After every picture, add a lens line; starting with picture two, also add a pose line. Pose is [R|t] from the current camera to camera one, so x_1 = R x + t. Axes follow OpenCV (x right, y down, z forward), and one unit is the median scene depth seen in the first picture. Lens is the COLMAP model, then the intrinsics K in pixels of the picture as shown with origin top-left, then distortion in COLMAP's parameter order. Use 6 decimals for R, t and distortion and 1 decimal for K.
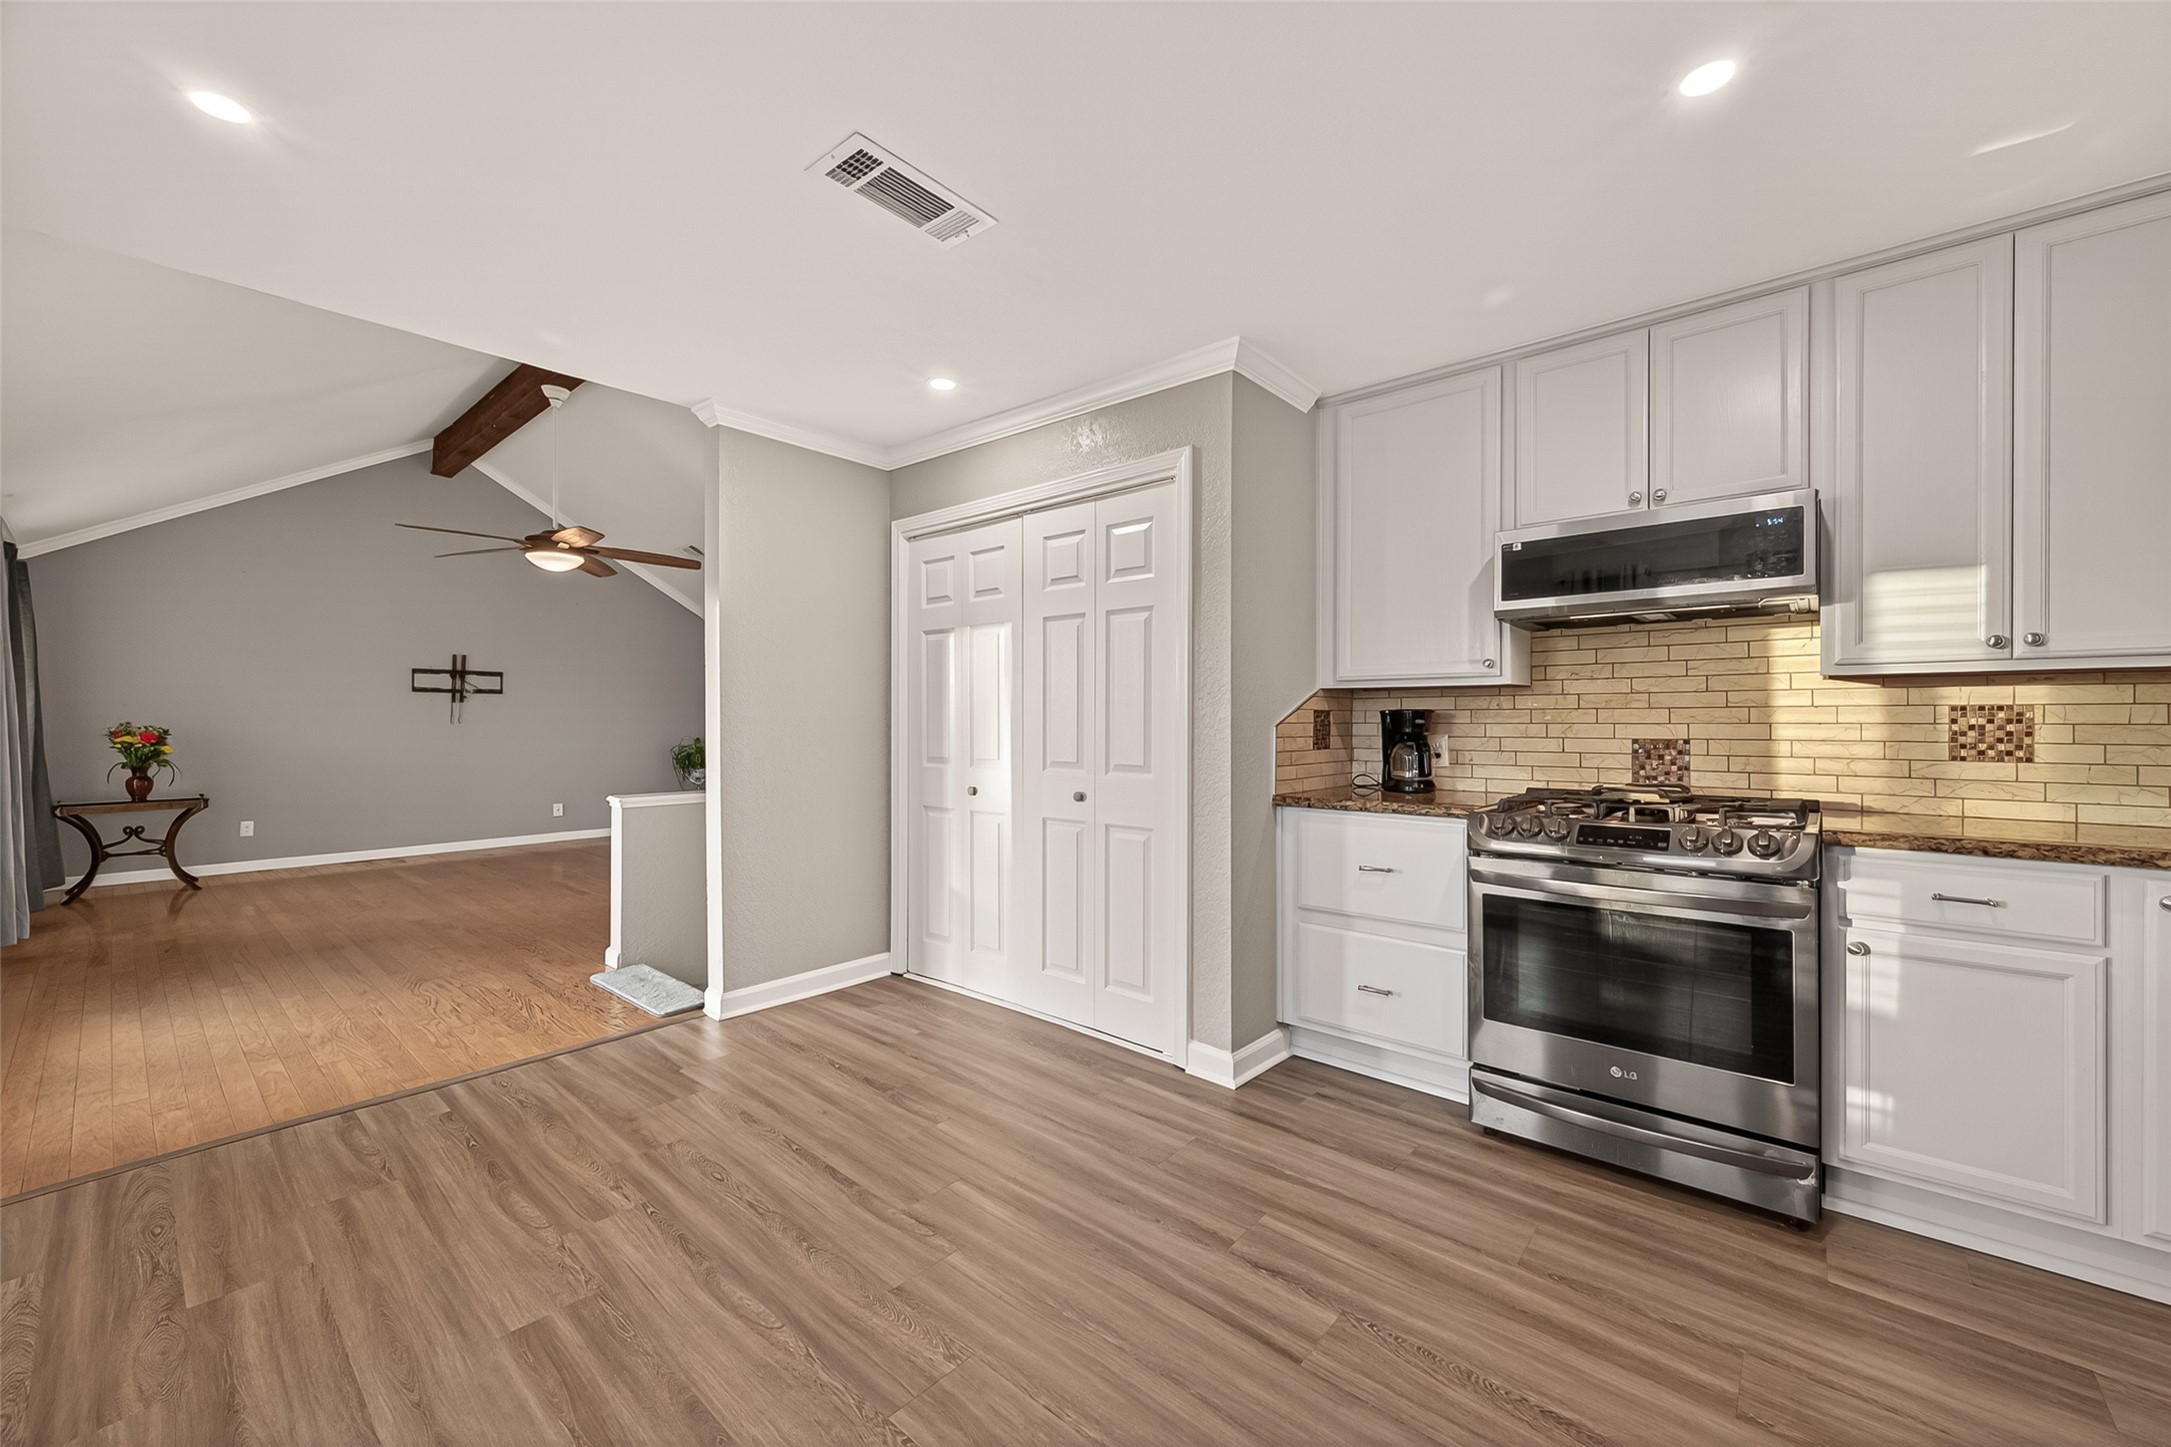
lens RADIAL K [[839.5, 0, 1090.5], [0, 839.5, 725.2], [0, 0, 1]] dist [0.001956, 0.000168]
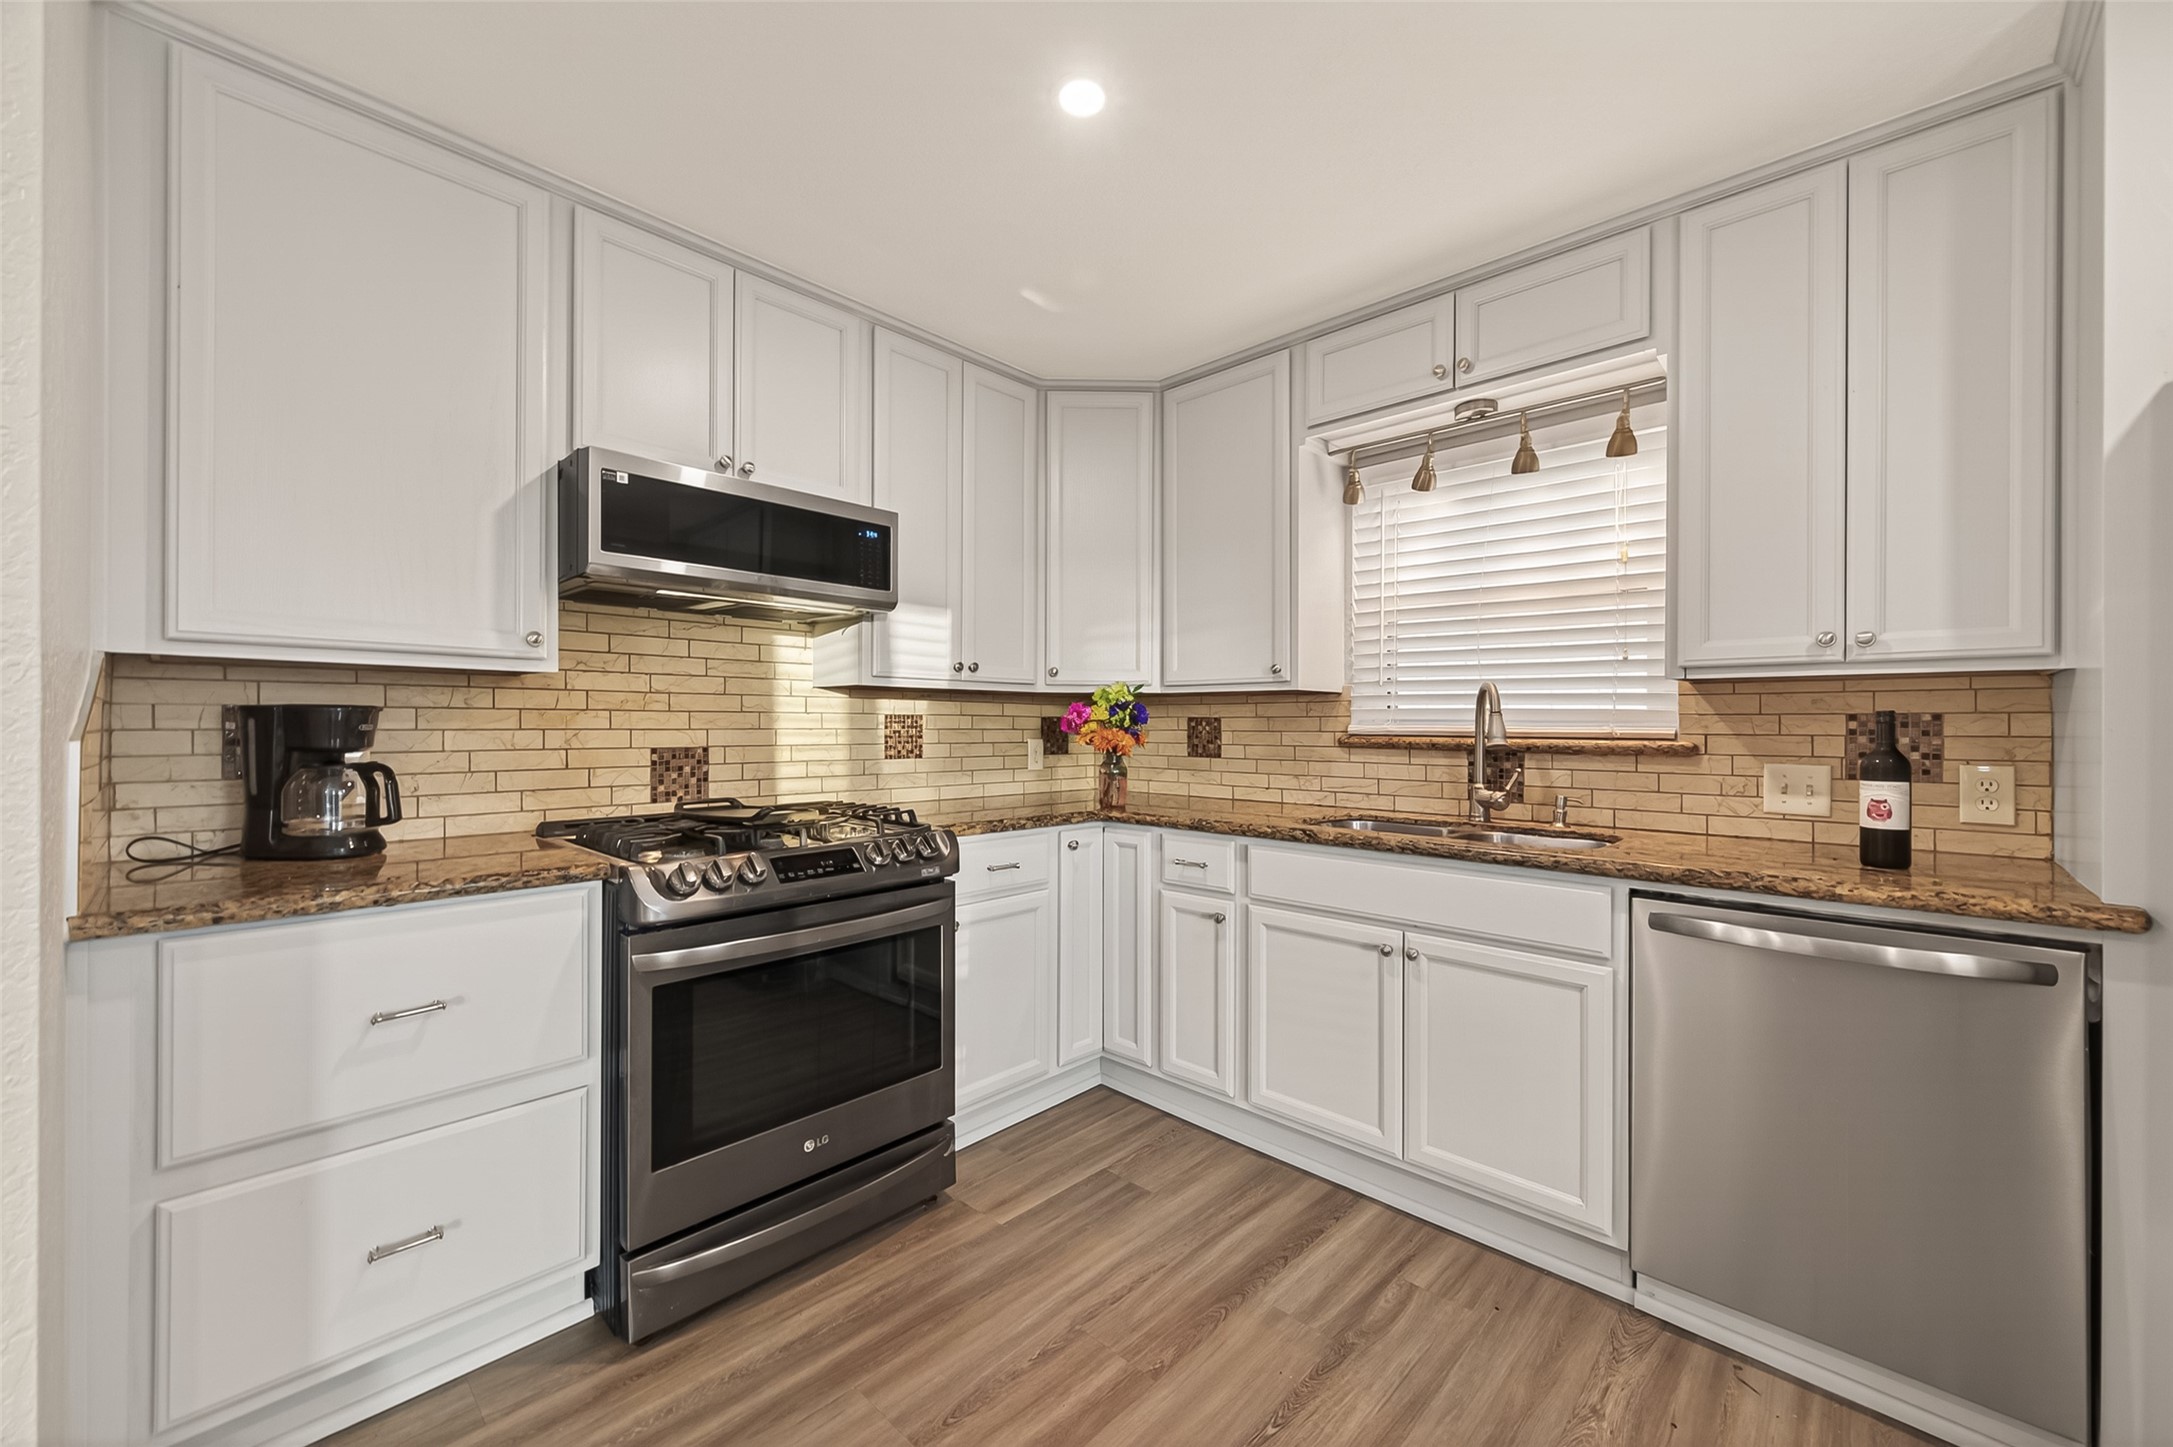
lens RADIAL K [[840.3, 0, 1091.5], [0, 840.3, 725.2], [0, 0, 1]] dist [0.001956, 0.000168]
pose [[0.044210, -0.001198, 0.999022, -0.183262], [-0.000518, 0.999999, 0.001222, -0.008576], [-0.999022, -0.000571, 0.044209, 0.617094]]
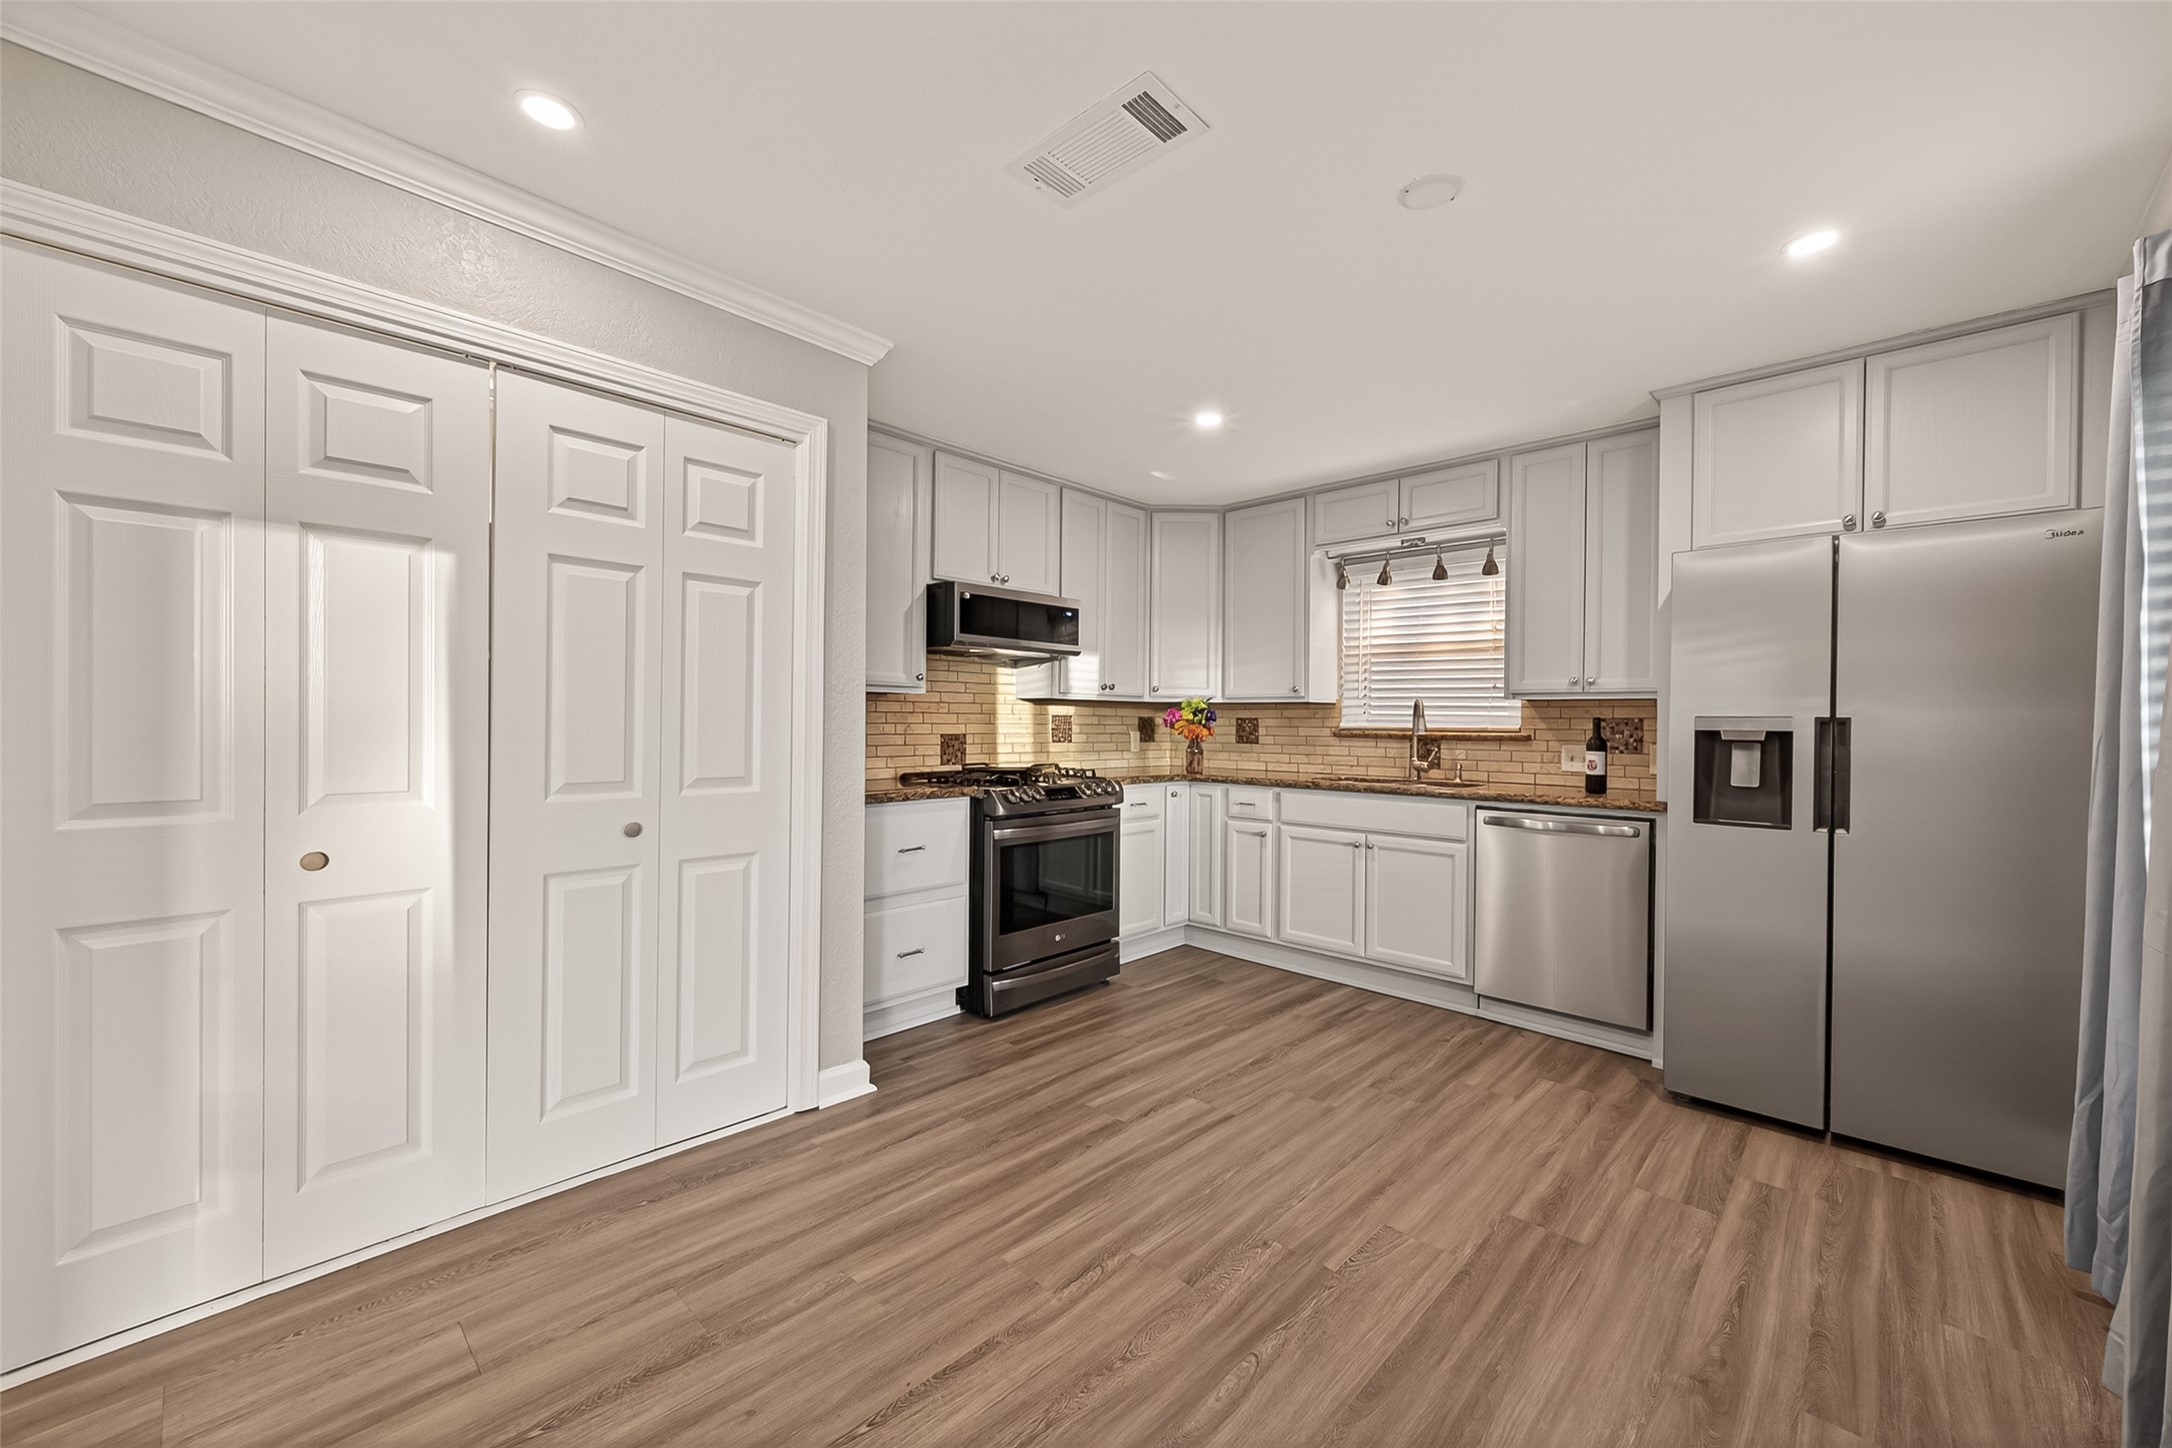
lens RADIAL K [[839.9, 0, 1091.0], [0, 839.9, 725.7], [0, 0, 1]] dist [0.001956, 0.000168]
pose [[0.048964, -0.004612, 0.998790, -0.909983], [-0.005327, 0.999974, 0.004879, -0.008123], [-0.998786, -0.005559, 0.048938, 0.777100]]
